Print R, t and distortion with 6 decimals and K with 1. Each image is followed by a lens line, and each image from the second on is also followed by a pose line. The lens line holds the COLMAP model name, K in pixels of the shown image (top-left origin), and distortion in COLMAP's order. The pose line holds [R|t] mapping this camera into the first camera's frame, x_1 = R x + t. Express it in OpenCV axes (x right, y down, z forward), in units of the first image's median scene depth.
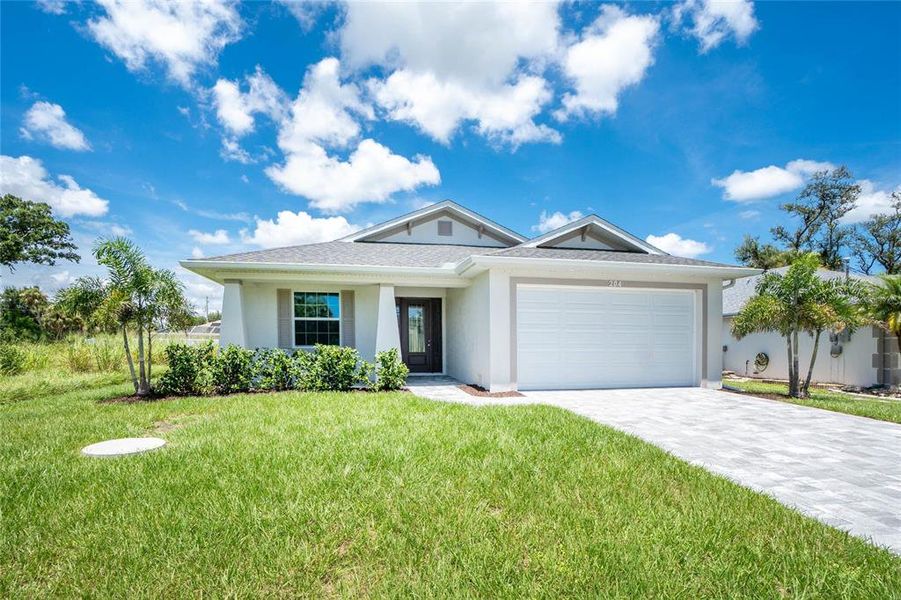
lens RADIAL K [[430.3, 0, 439.1], [0, 430.3, 335.8], [0, 0, 1]] dist [-0.038899, 0.009358]
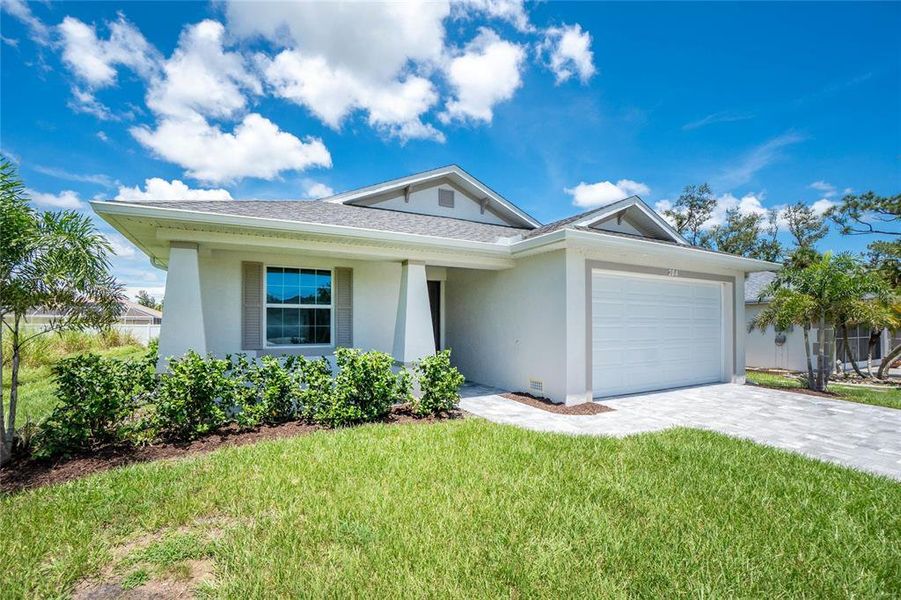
lens RADIAL K [[407.1, 0, 453.8], [0, 407.1, 305.2], [0, 0, 1]] dist [-0.029756, 0.005029]
pose [[0.954132, 0.015204, 0.299000, -0.230458], [-0.006852, 0.999557, -0.028961, -0.022325], [-0.299308, 0.025584, 0.953814, 0.275659]]
